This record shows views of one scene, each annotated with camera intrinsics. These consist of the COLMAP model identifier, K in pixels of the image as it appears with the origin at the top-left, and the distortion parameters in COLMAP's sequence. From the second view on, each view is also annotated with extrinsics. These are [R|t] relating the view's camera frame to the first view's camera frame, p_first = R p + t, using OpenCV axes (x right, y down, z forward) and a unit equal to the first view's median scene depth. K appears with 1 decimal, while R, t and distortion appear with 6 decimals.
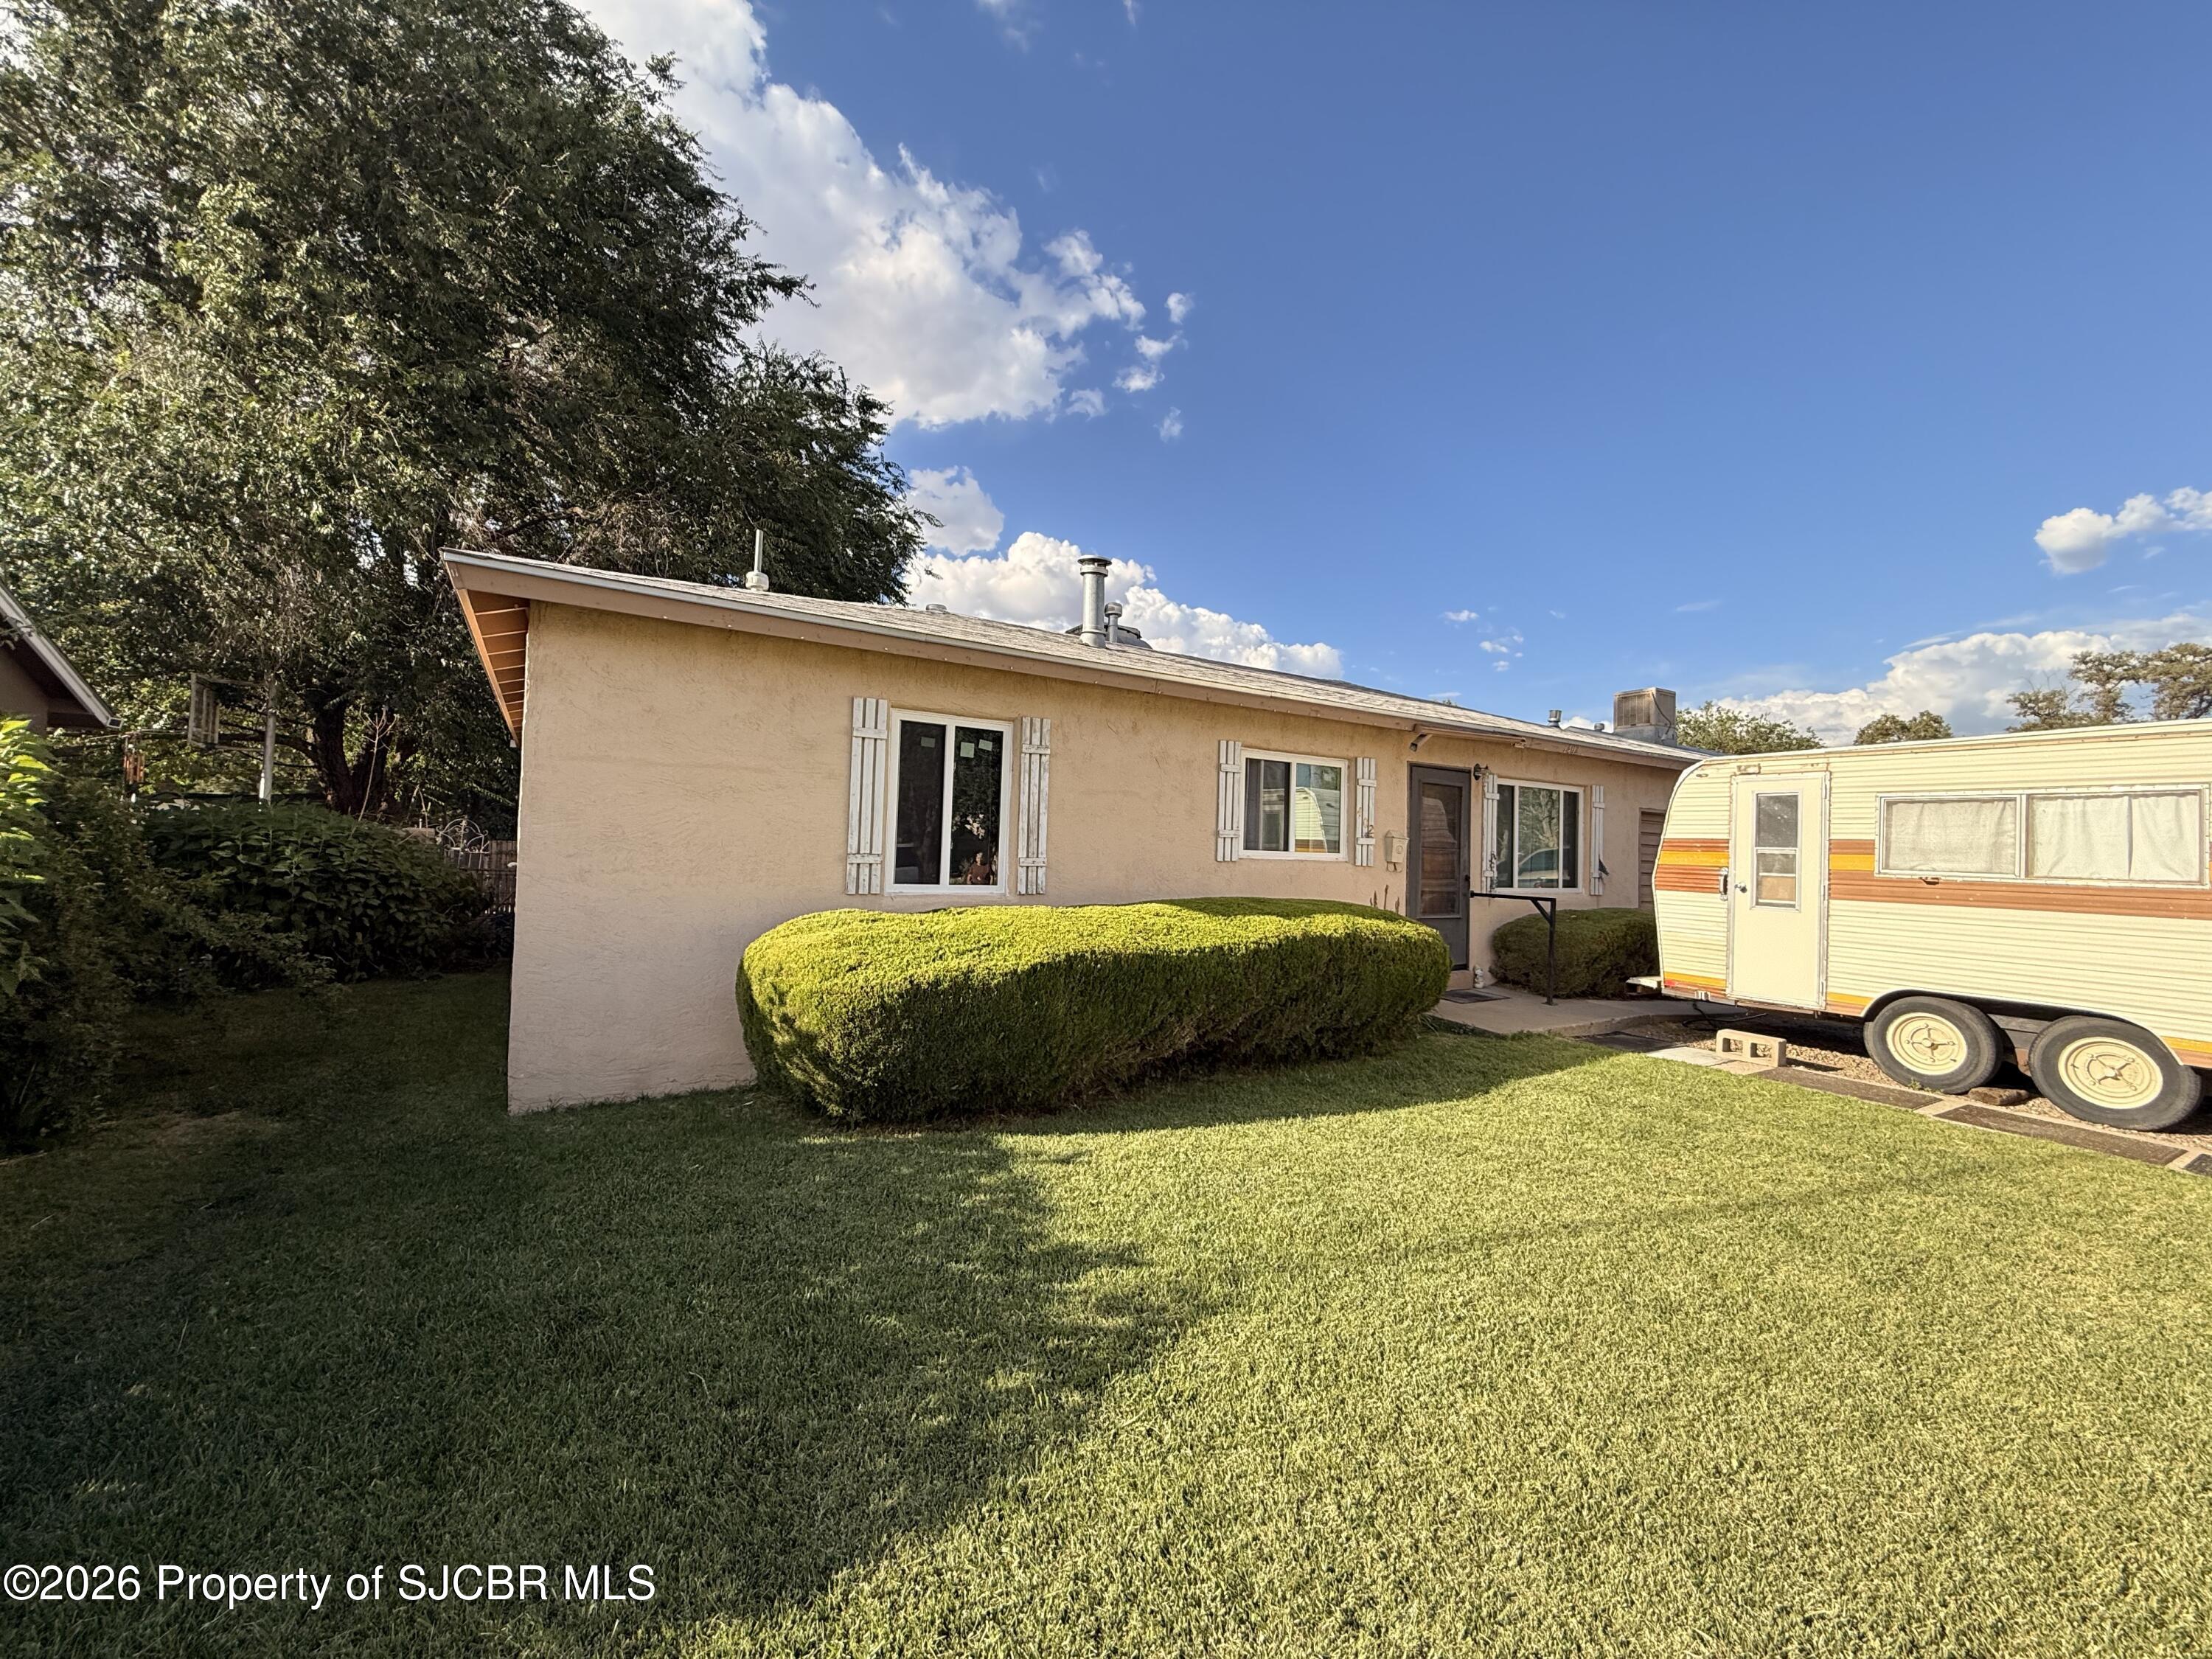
lens RADIAL K [[885.5, 0, 1104.2], [0, 885.5, 829.8], [0, 0, 1]] dist [-0.002923, 0.000000]
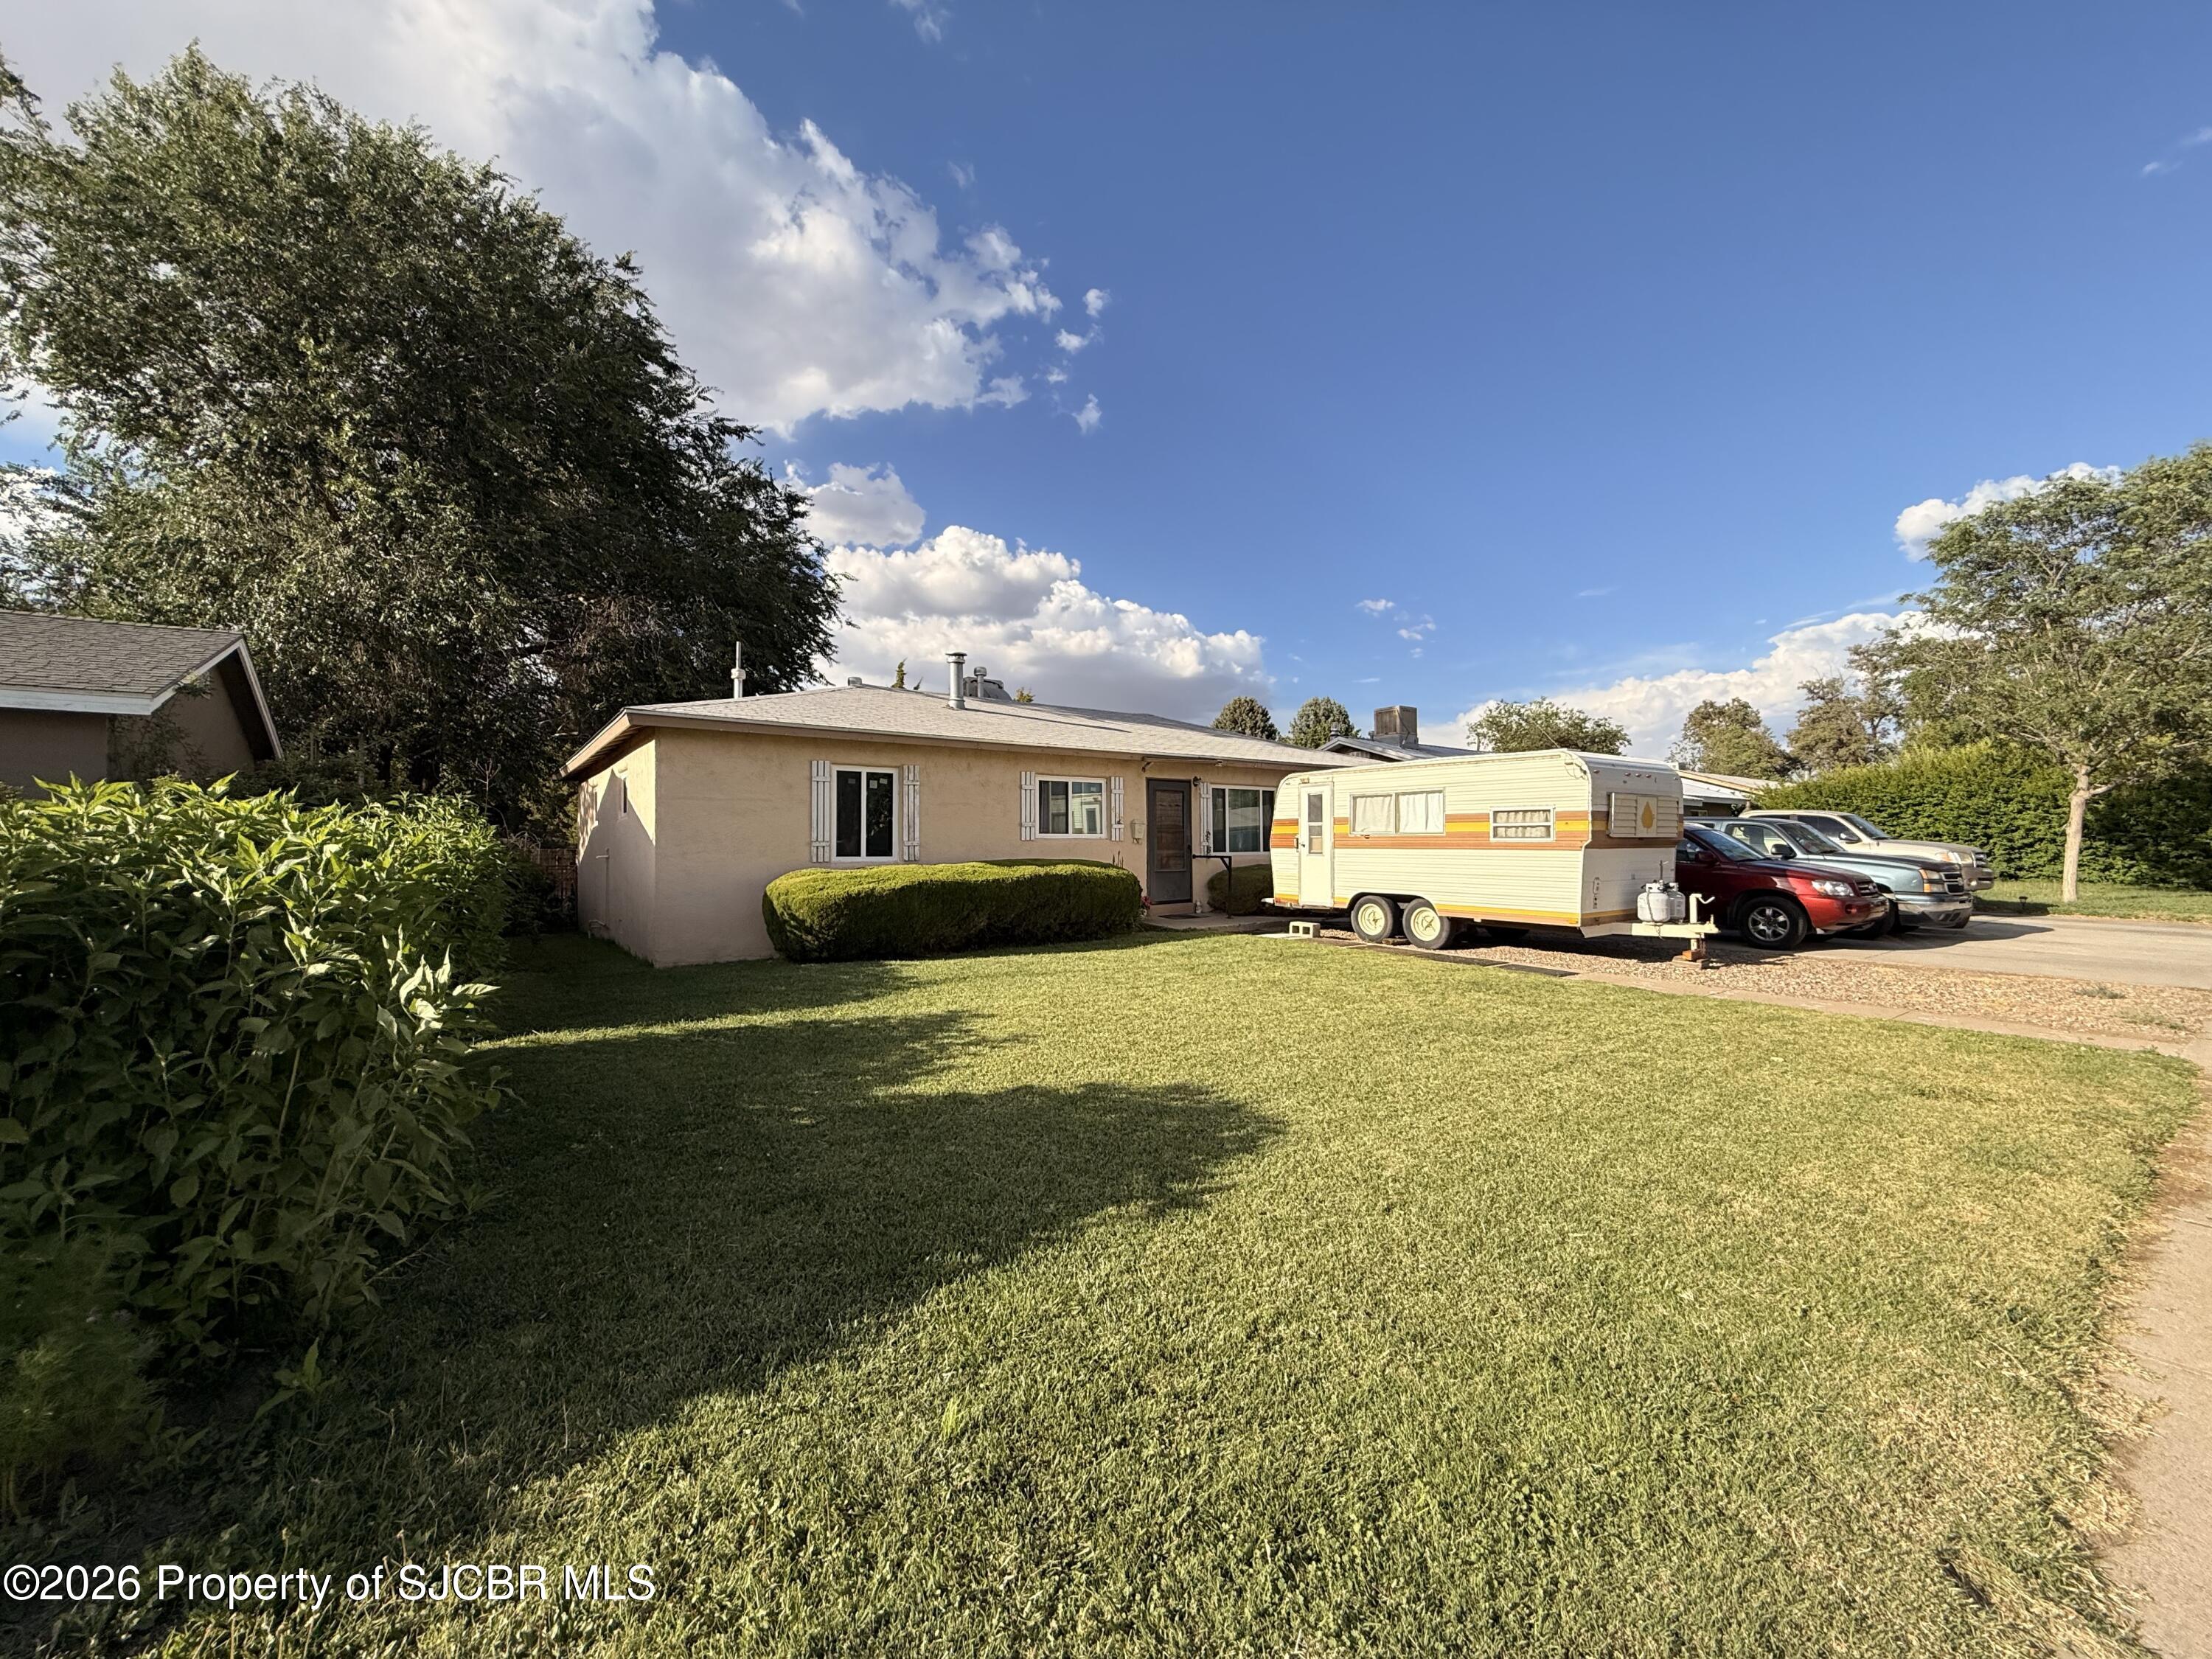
lens RADIAL K [[885.5, 0, 1112.3], [0, 885.5, 824.8], [0, 0, 1]] dist [-0.002923, 0.000000]
pose [[0.996094, -0.032534, 0.082087, 0.155712], [0.032252, 0.999468, 0.004763, 0.002129], [-0.082199, -0.002097, 0.996614, -0.736394]]
